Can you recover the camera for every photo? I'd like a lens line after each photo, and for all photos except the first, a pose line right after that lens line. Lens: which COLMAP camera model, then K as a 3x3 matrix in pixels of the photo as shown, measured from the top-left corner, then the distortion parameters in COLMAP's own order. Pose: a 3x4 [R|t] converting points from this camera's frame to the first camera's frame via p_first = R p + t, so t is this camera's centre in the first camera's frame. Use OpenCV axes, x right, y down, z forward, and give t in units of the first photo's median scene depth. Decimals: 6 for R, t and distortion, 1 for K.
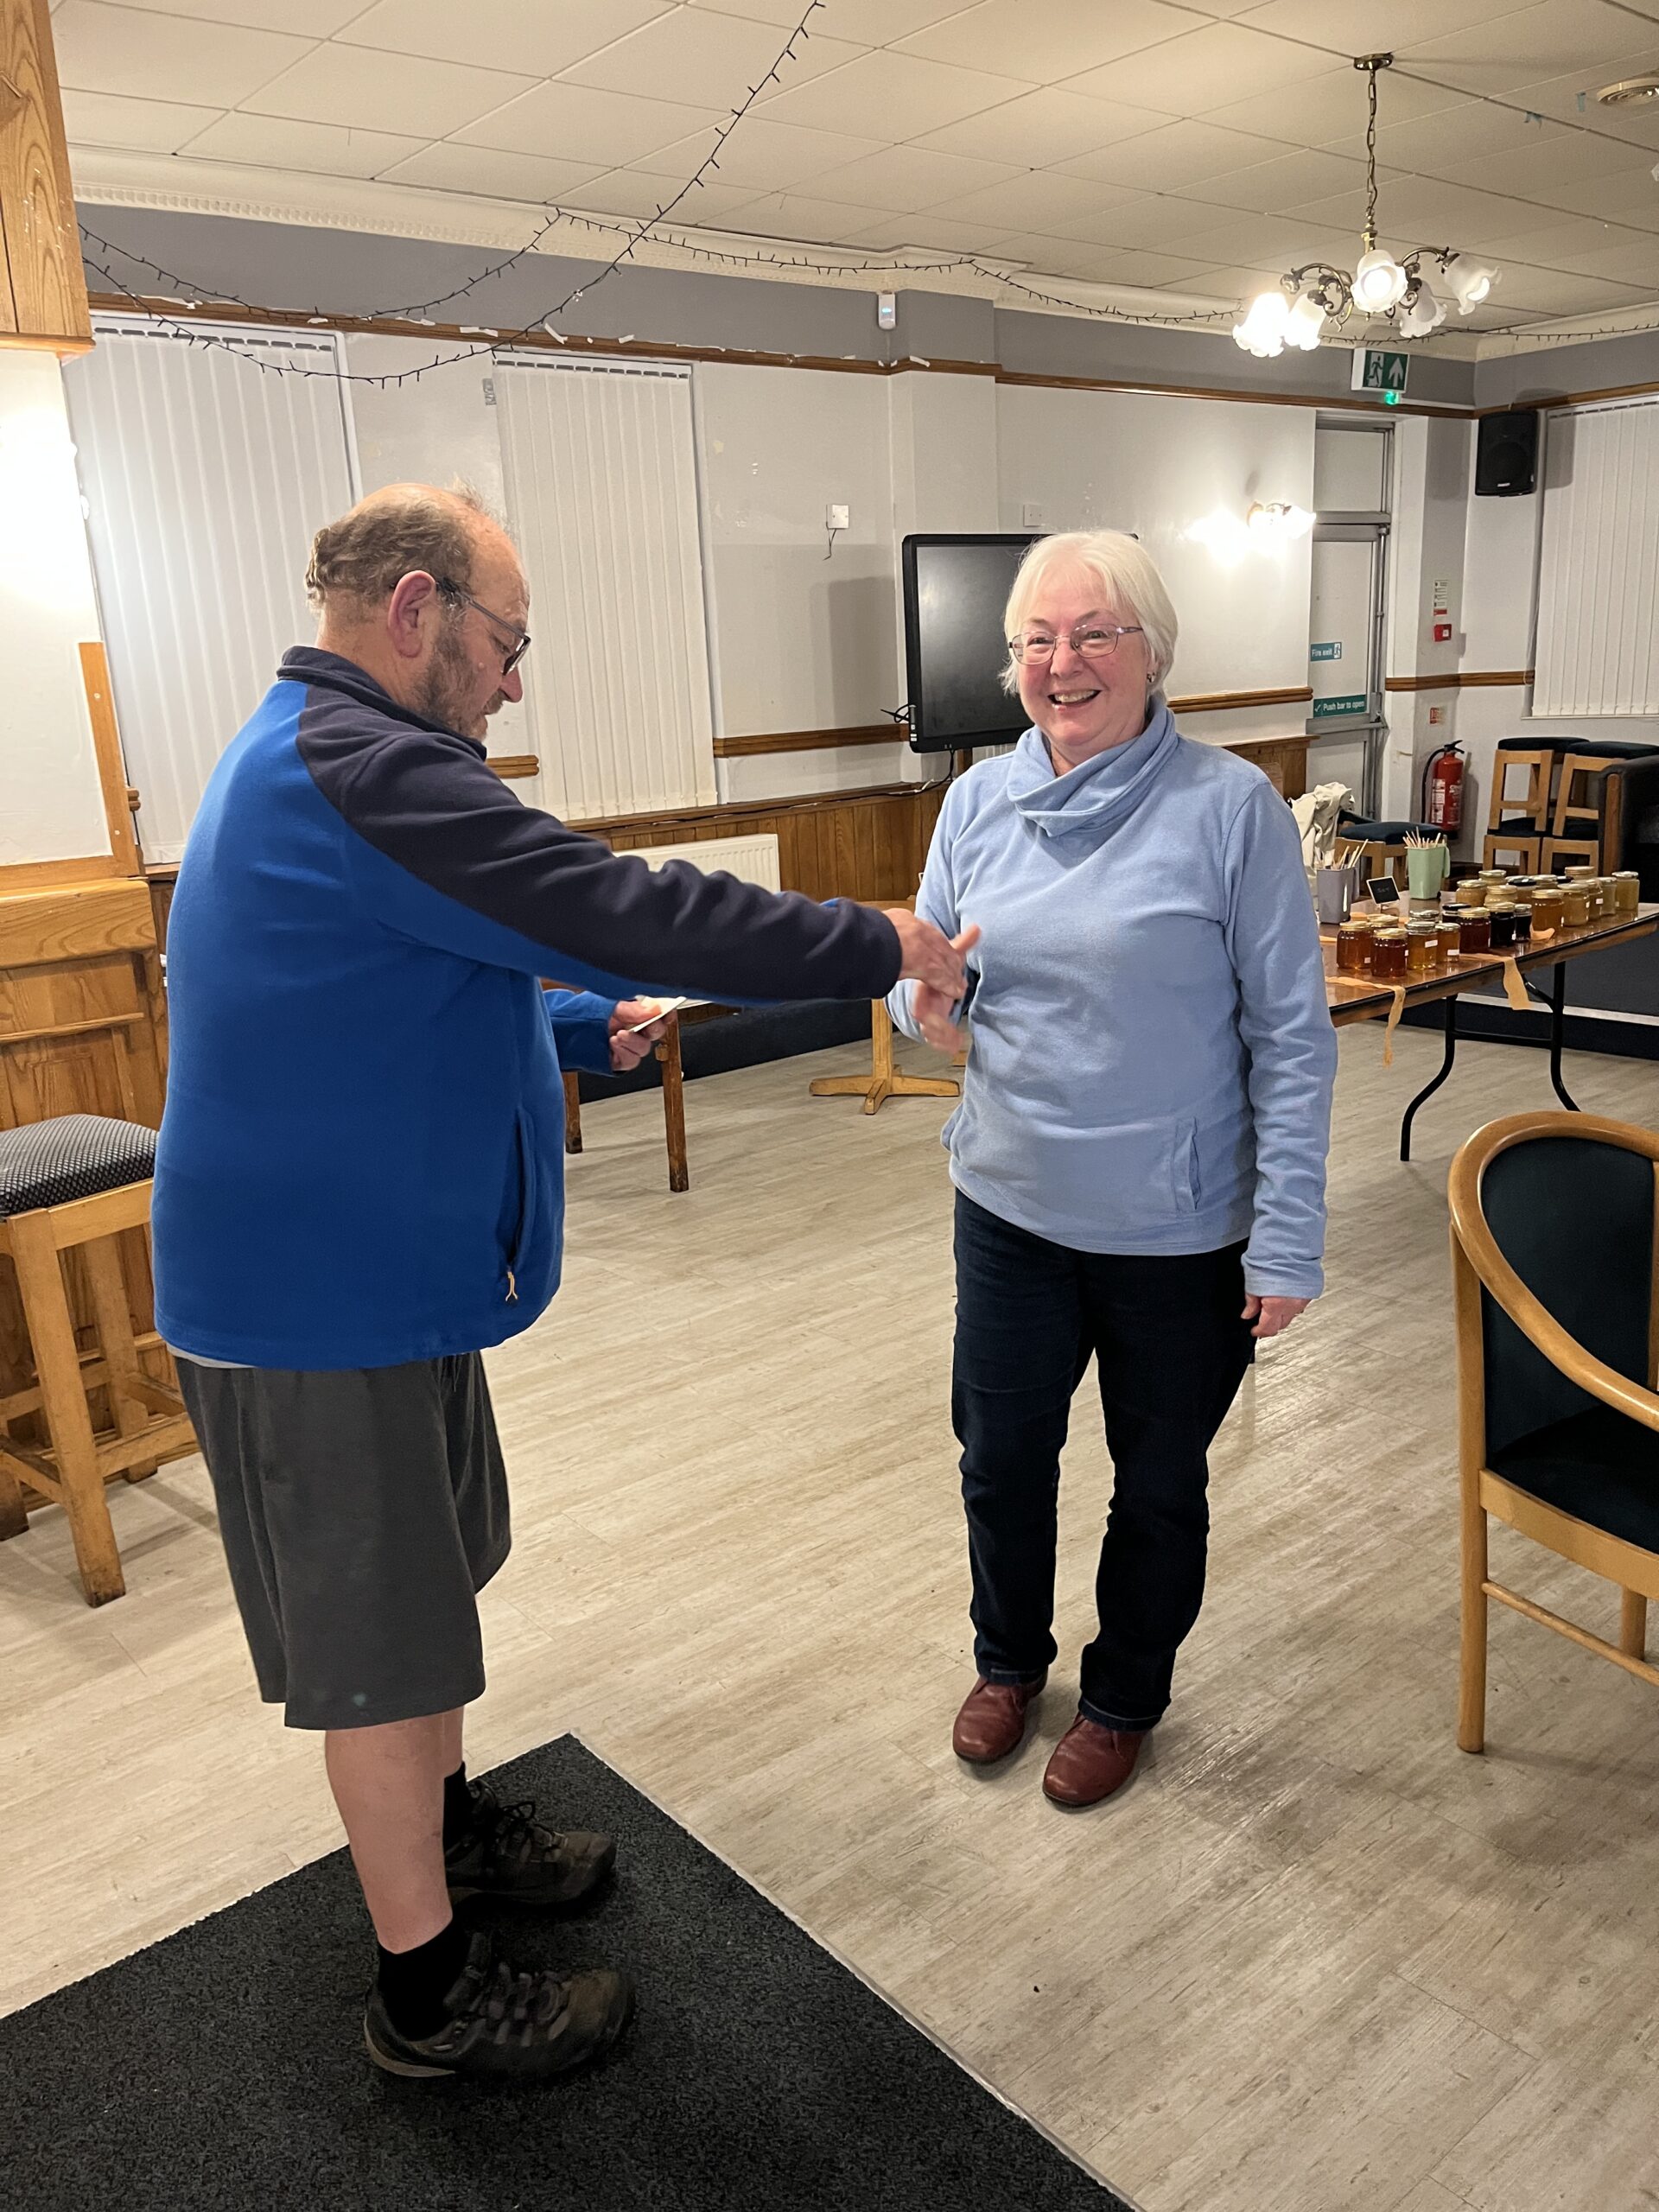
lens RADIAL K [[1677.5, 0, 834.5], [0, 1677.5, 1105.5], [0, 0, 1]] dist [0.077251, -0.103568]
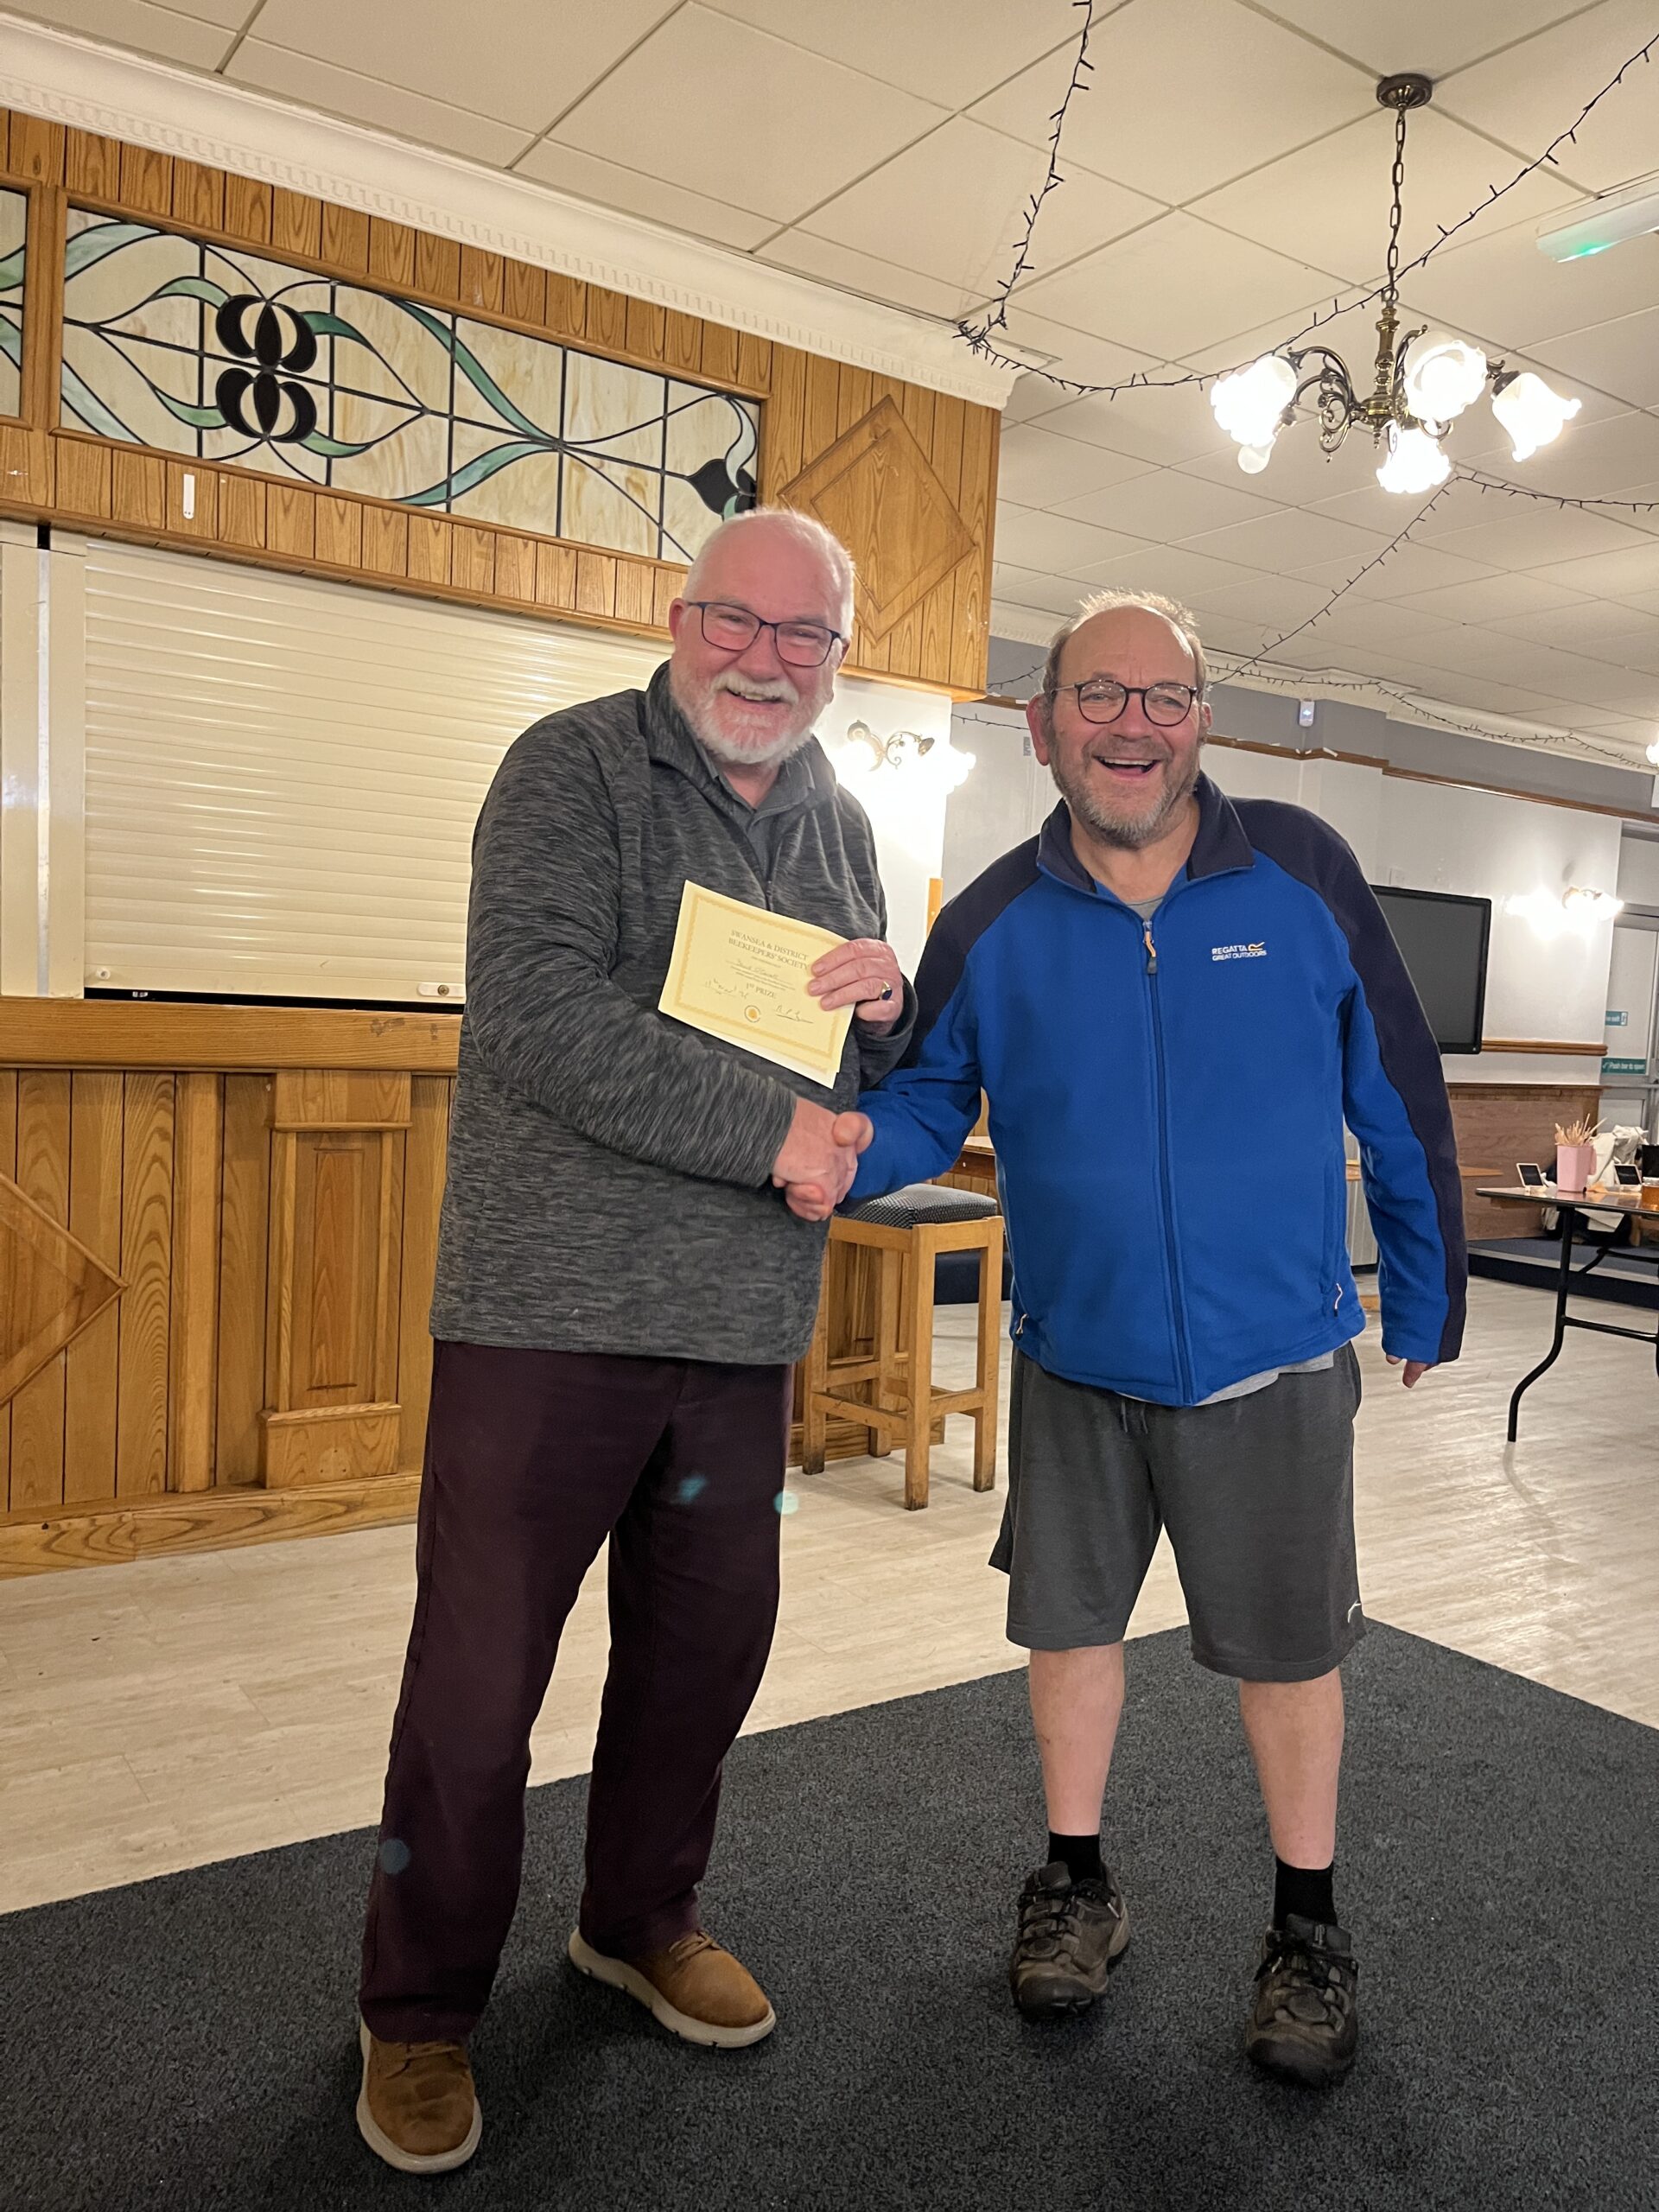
lens RADIAL K [[1677.5, 0, 834.5], [0, 1677.5, 1105.5], [0, 0, 1]] dist [0.077251, -0.103568]
pose [[0.990606, 0.108740, -0.082918, -0.148096], [-0.123039, 0.973368, -0.193431, 0.086911], [0.059676, 0.201816, 0.977604, -0.163988]]
